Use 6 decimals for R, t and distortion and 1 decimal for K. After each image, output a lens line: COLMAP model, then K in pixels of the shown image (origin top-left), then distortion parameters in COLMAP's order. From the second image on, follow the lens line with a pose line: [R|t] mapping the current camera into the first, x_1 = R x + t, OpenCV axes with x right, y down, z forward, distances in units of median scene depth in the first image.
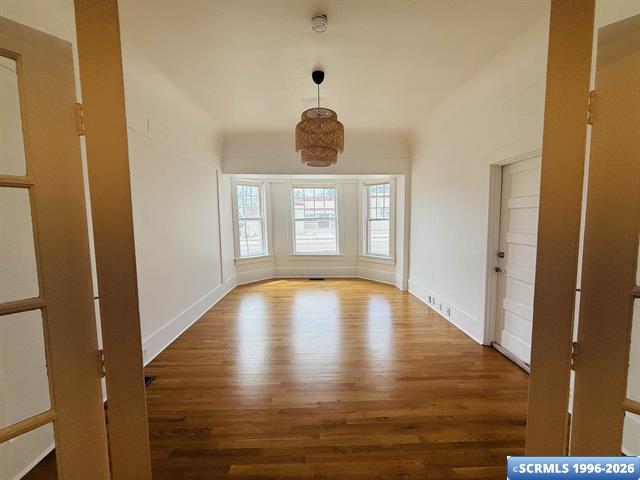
lens RADIAL K [[256.4, 0, 322.5], [0, 256.4, 239.8], [0, 0, 1]] dist [0.000753, -0.000532]
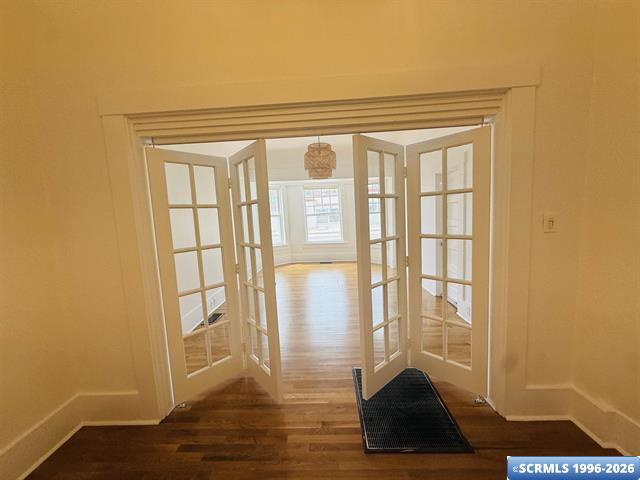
lens RADIAL K [[256.4, 0, 318.4], [0, 256.4, 239.6], [0, 0, 1]] dist [0.000753, -0.000532]
pose [[0.997190, -0.029881, -0.068697, 0.030505], [0.031204, 0.999346, 0.018257, 0.018663], [0.068107, -0.020349, 0.997471, -0.233643]]
